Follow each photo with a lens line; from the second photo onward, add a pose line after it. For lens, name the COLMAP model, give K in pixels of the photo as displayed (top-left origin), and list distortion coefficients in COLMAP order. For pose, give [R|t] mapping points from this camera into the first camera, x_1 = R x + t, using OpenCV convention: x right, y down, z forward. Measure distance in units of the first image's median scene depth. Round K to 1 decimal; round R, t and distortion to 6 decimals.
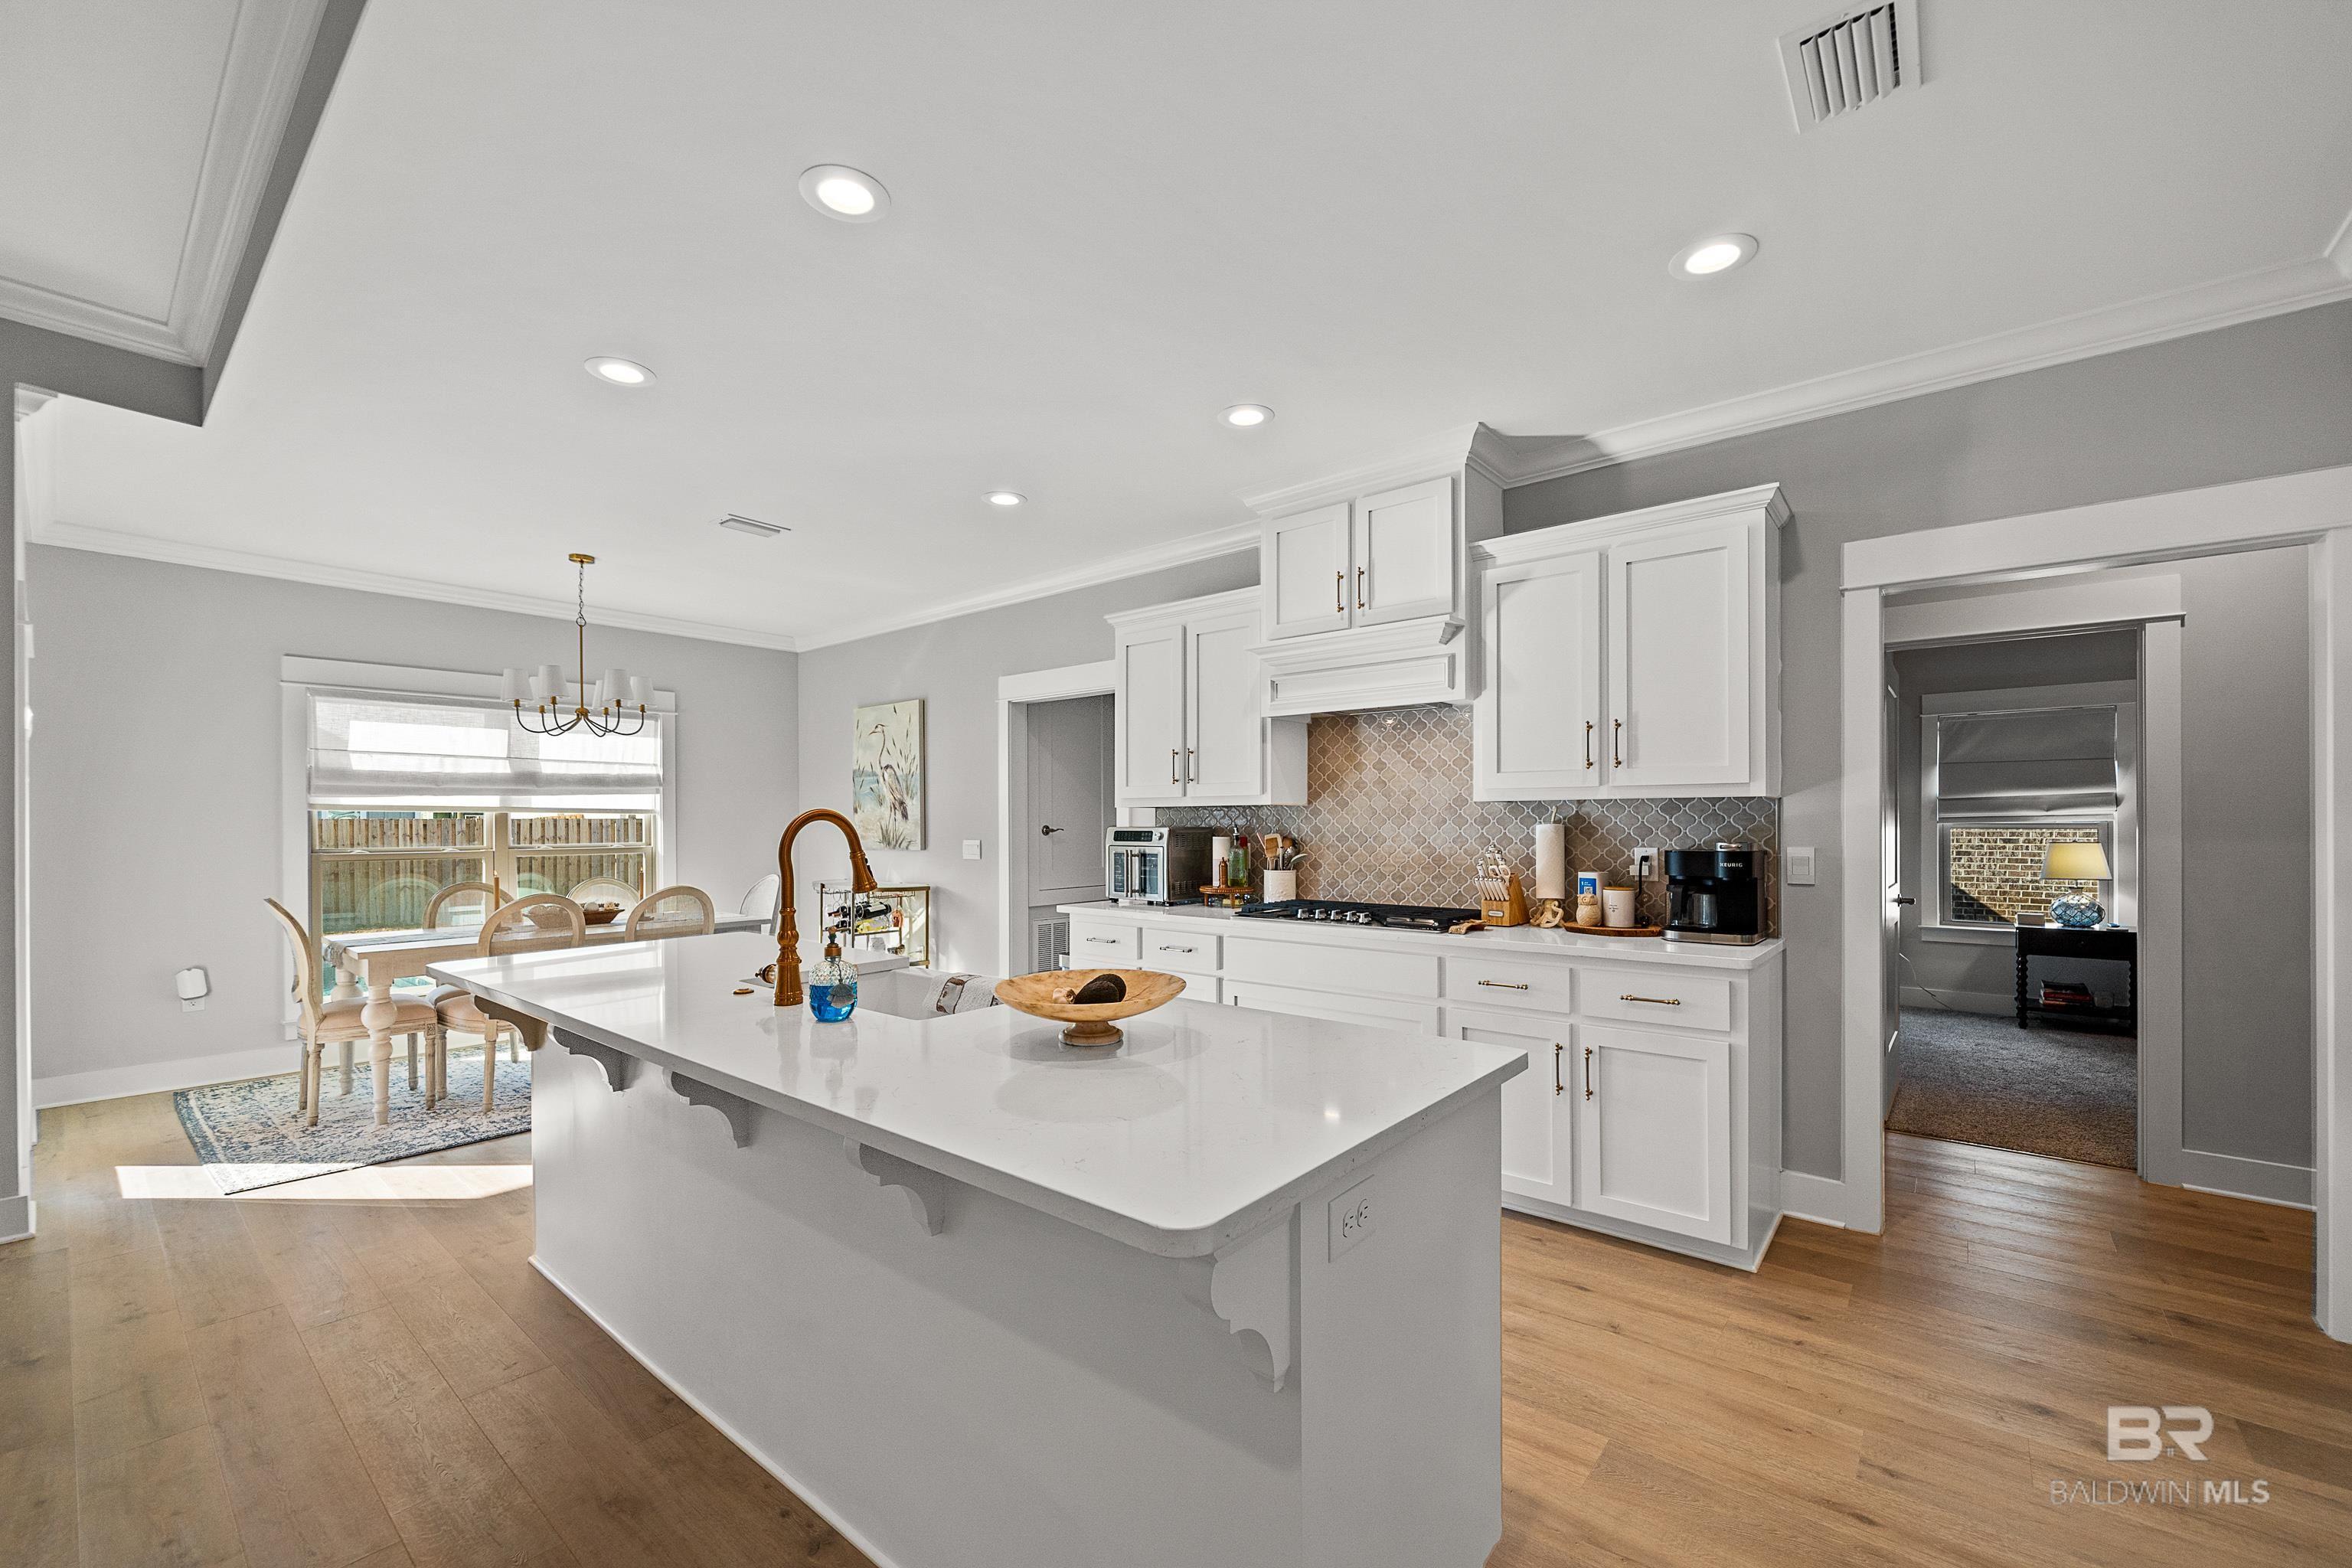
lens RADIAL K [[947.7, 0, 1187.3], [0, 947.7, 828.0], [0, 0, 1]] dist [-0.000989, 0.000001]
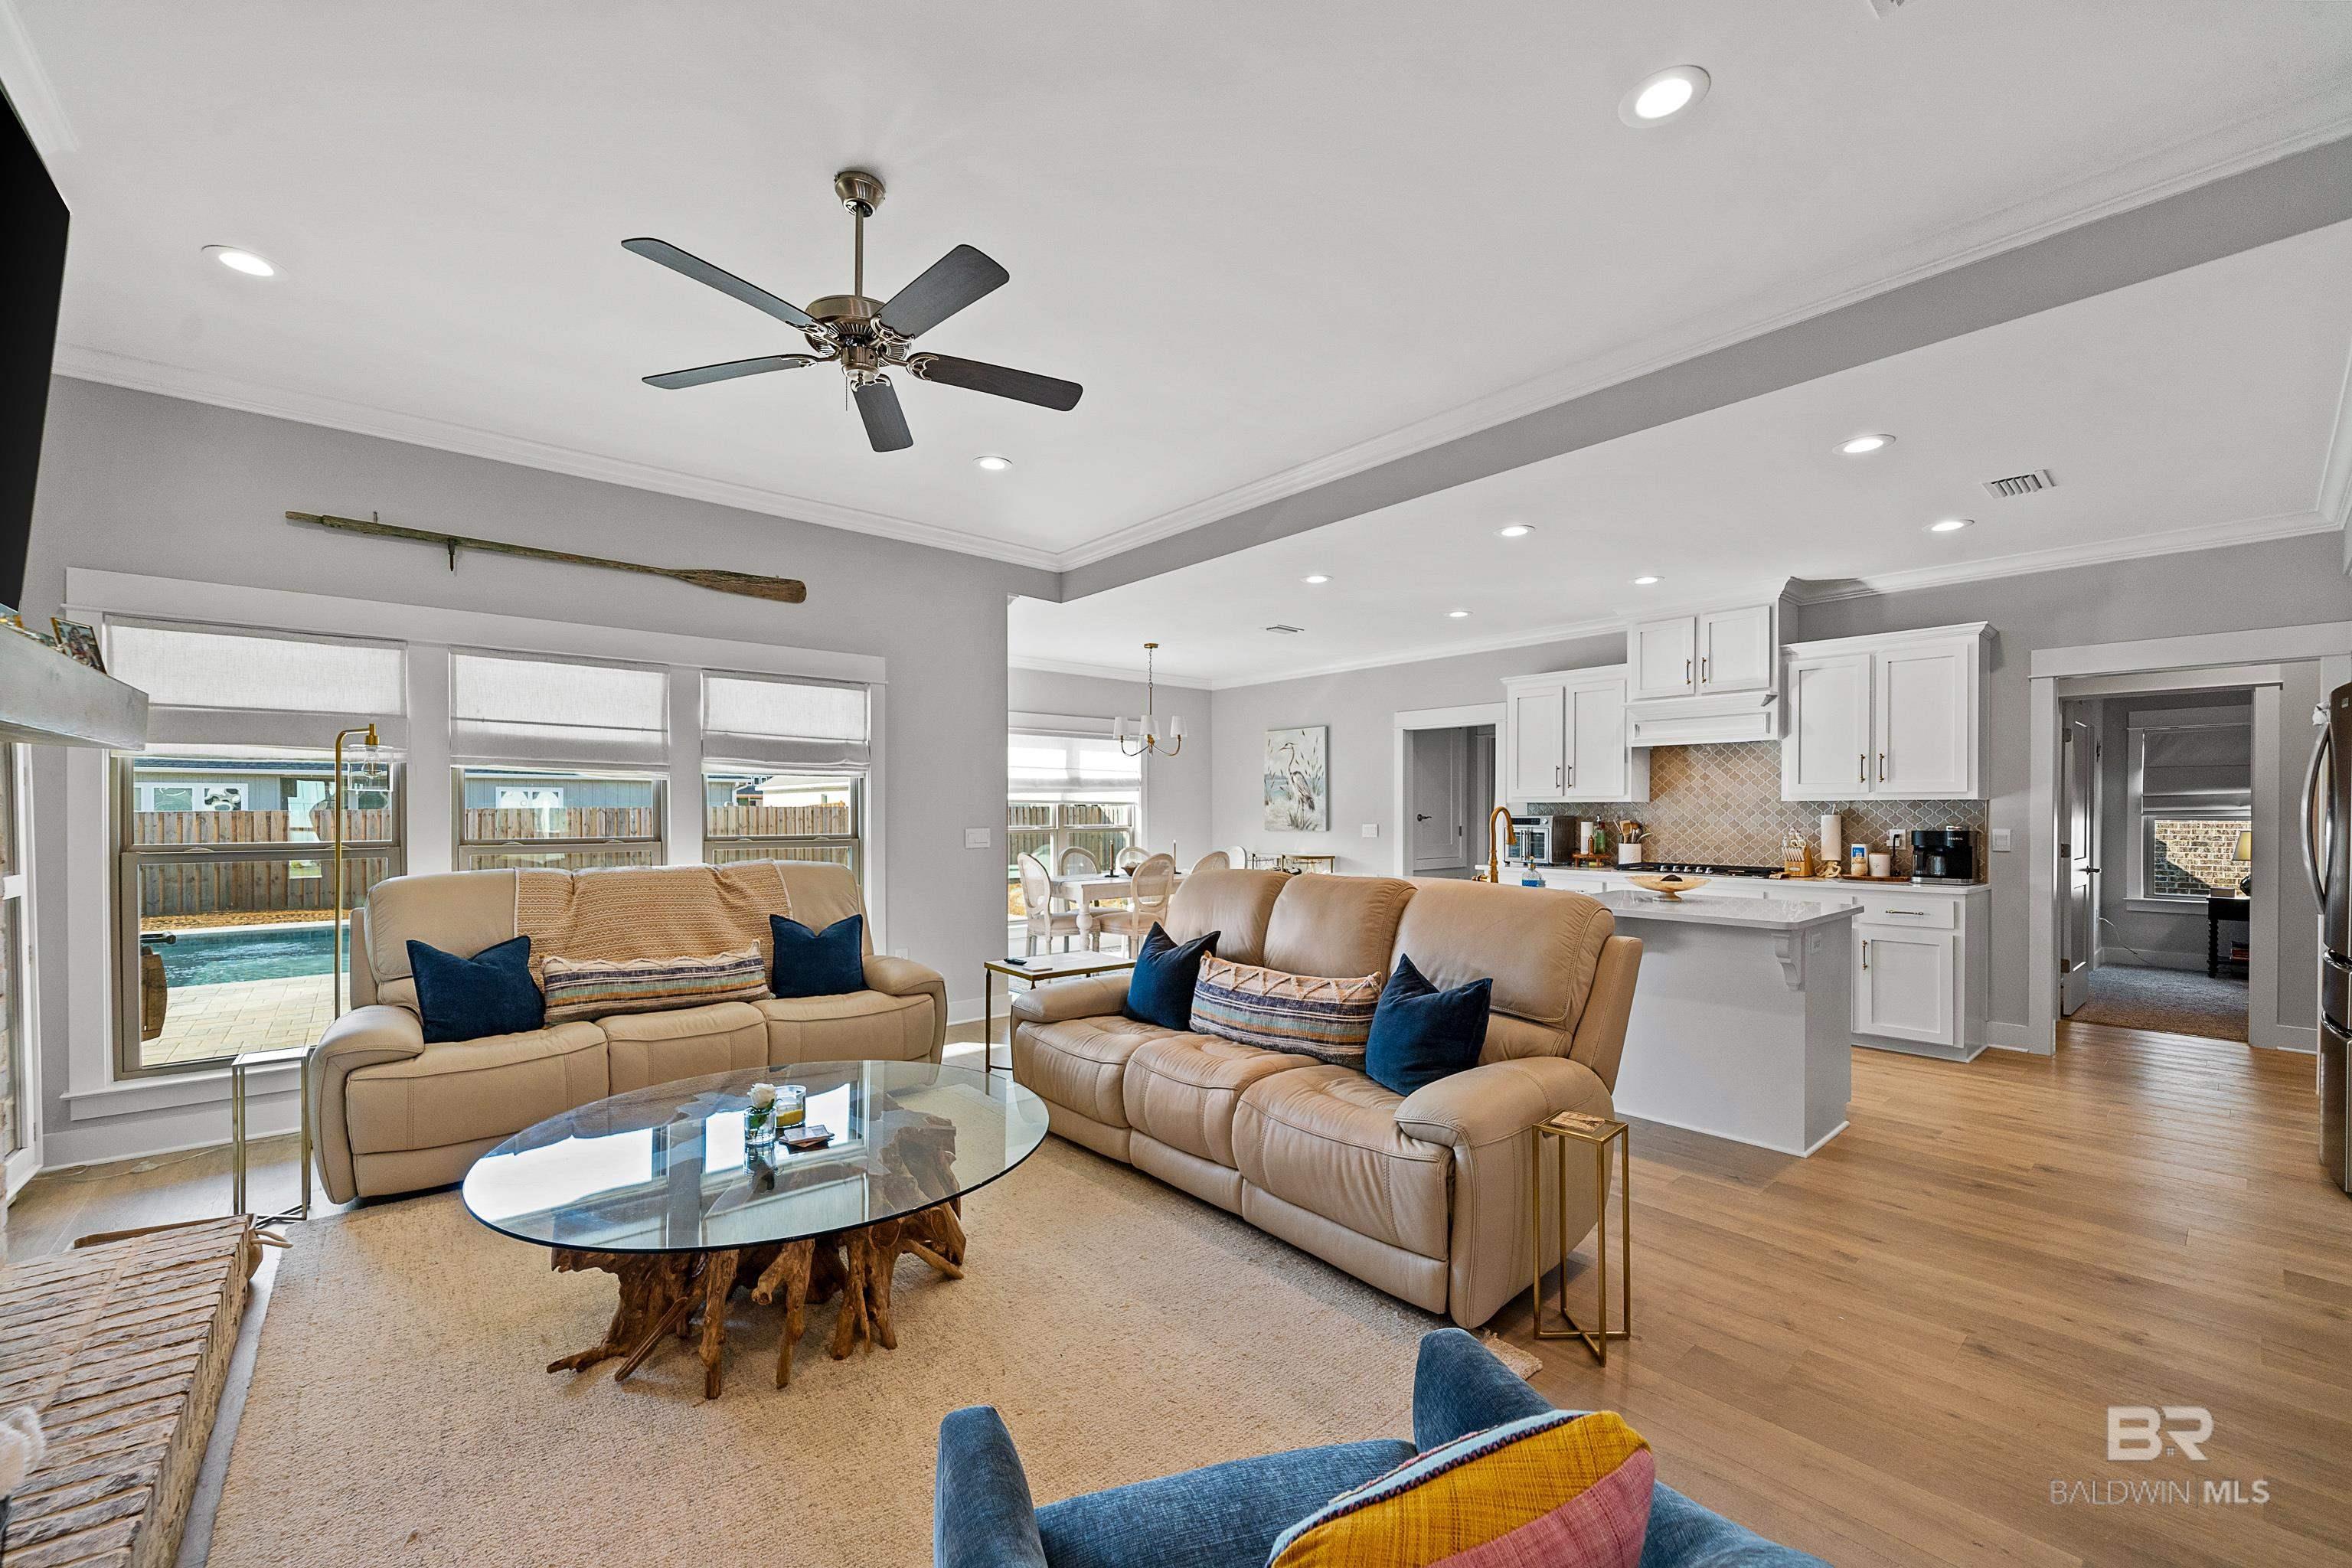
lens RADIAL K [[952.0, 0, 1179.7], [0, 952.0, 820.3], [0, 0, 1]] dist [-0.001375, 0.000106]
pose [[0.986673, 0.005500, -0.162625, -0.376375], [-0.004856, 0.999979, 0.004360, 0.002858], [0.162645, -0.003512, 0.986678, -0.656720]]
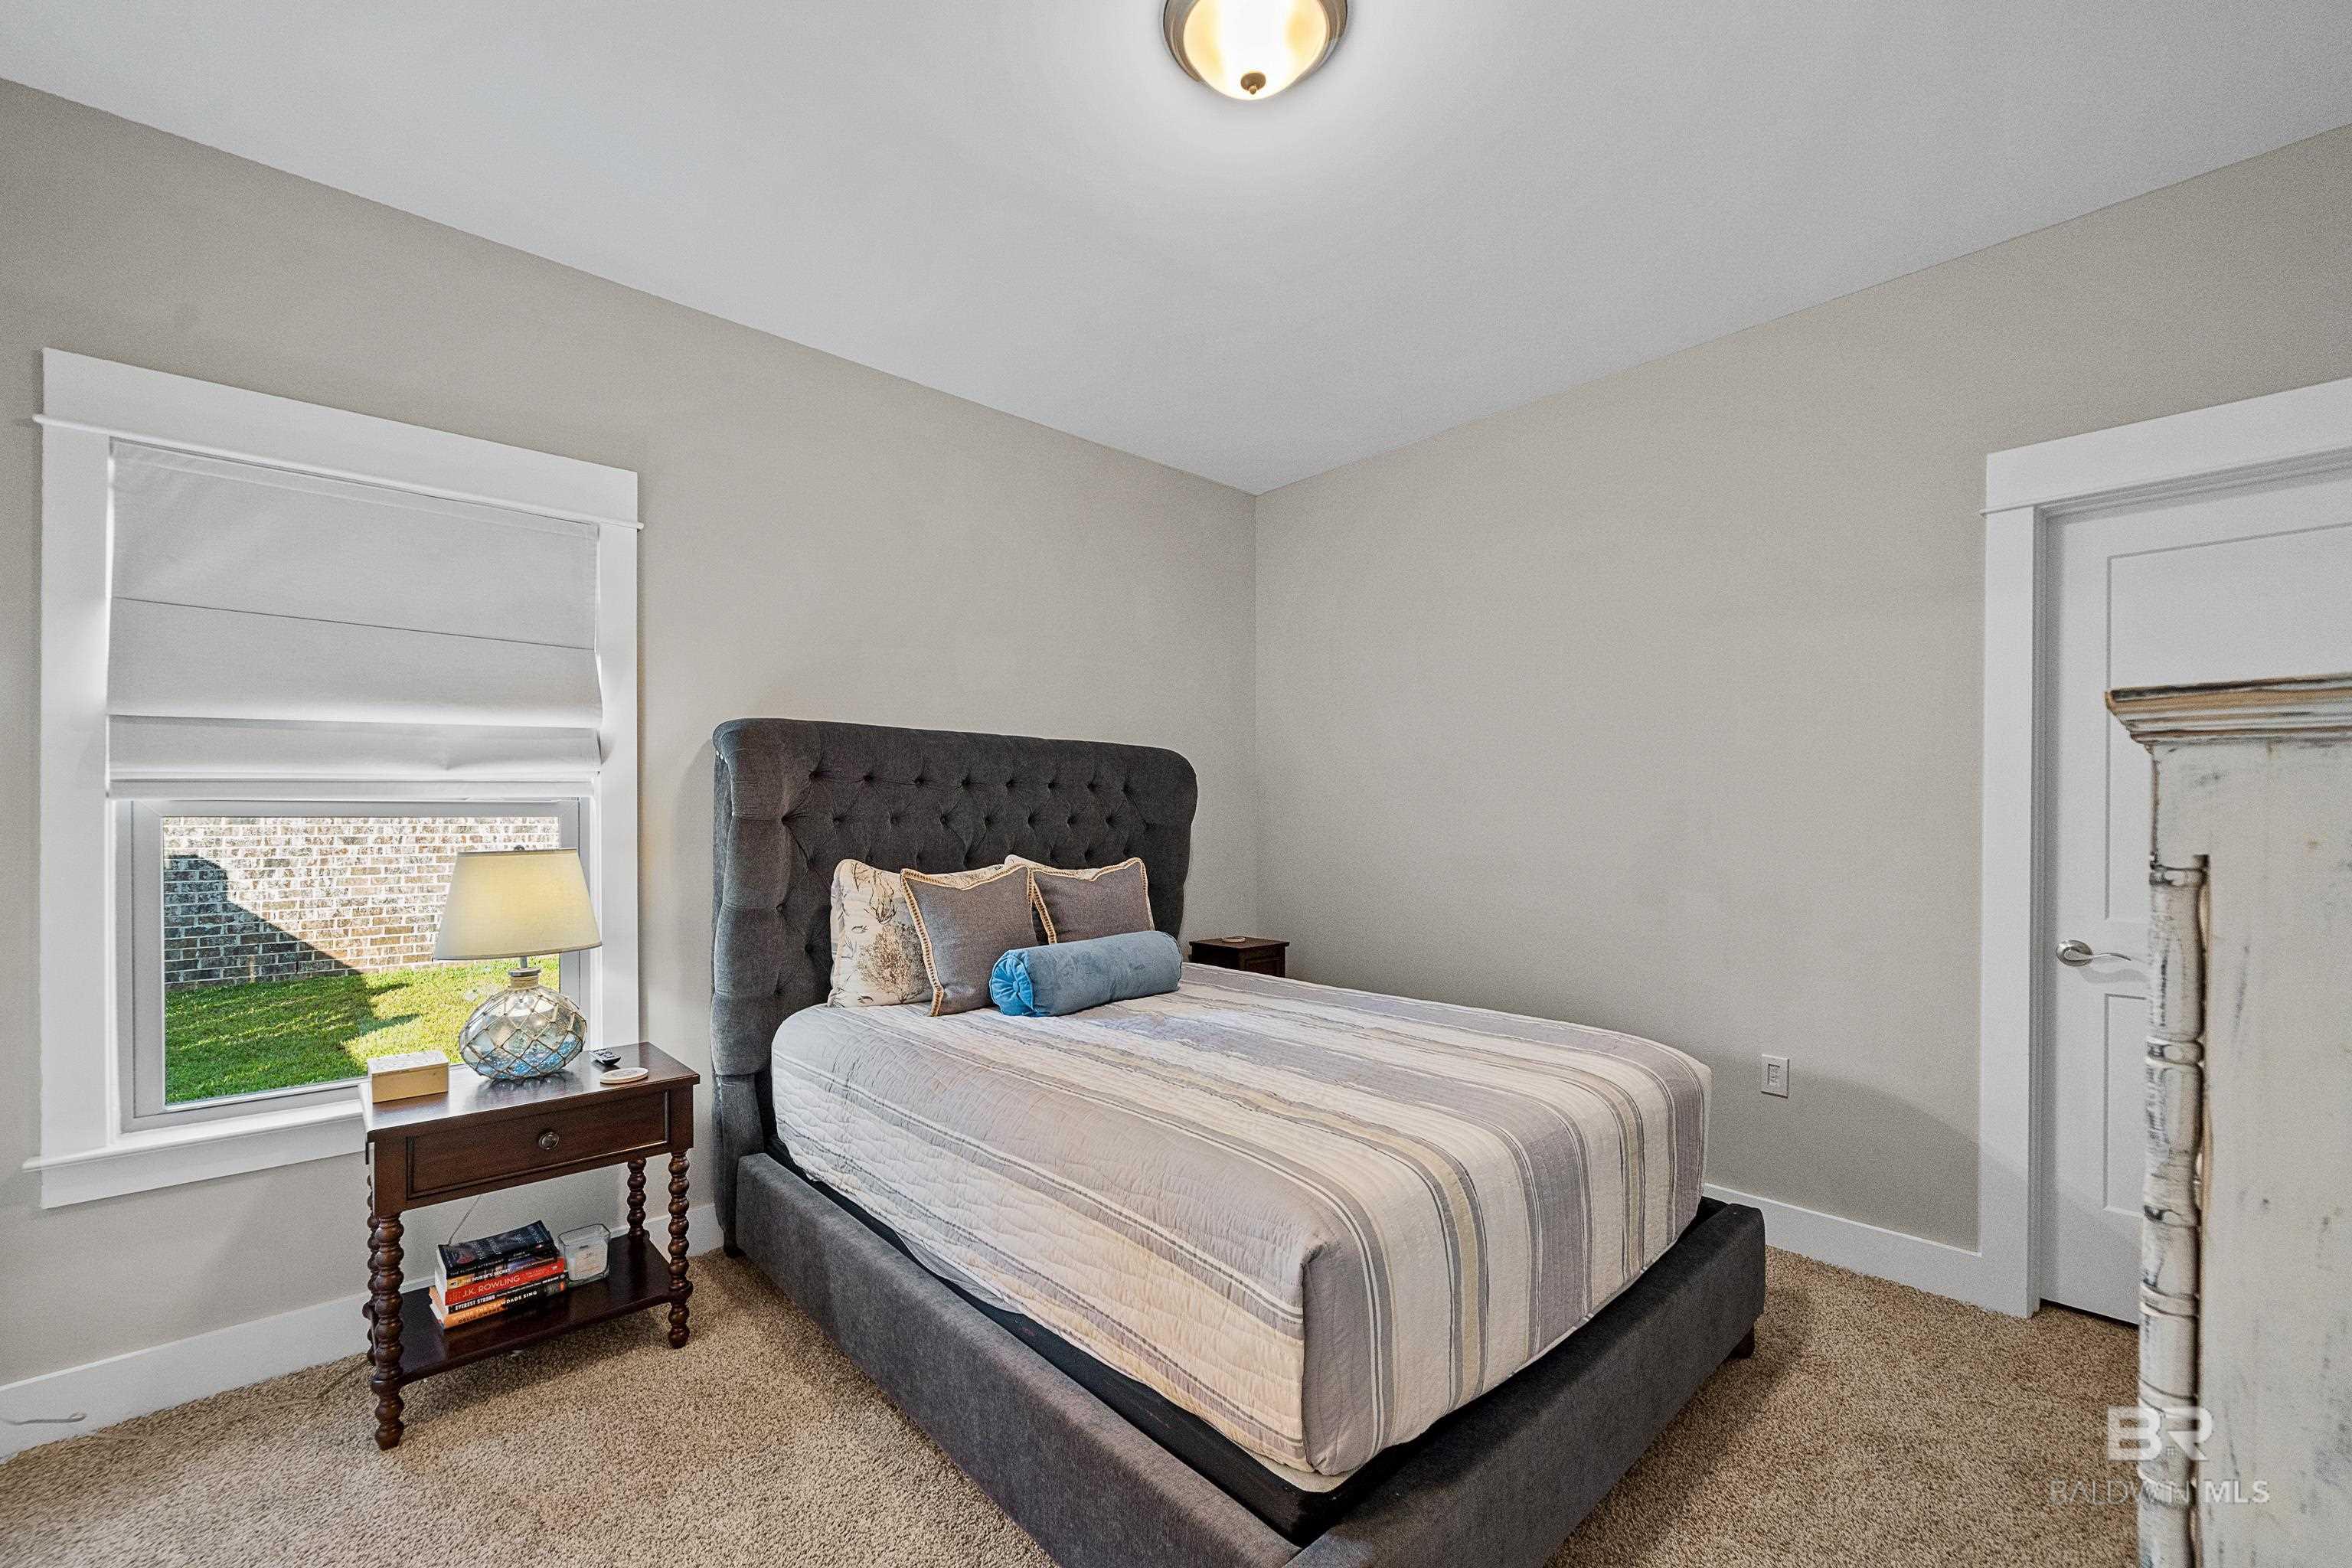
lens RADIAL K [[952.0, 0, 1179.7], [0, 952.0, 820.3], [0, 0, 1]] dist [-0.001375, 0.000106]
pose [[0.141755, 0.000149, 0.989902, 0.824644], [0.003309, 0.999994, -0.000625, 0.004985], [-0.989896, 0.003365, 0.141754, 0.943152]]
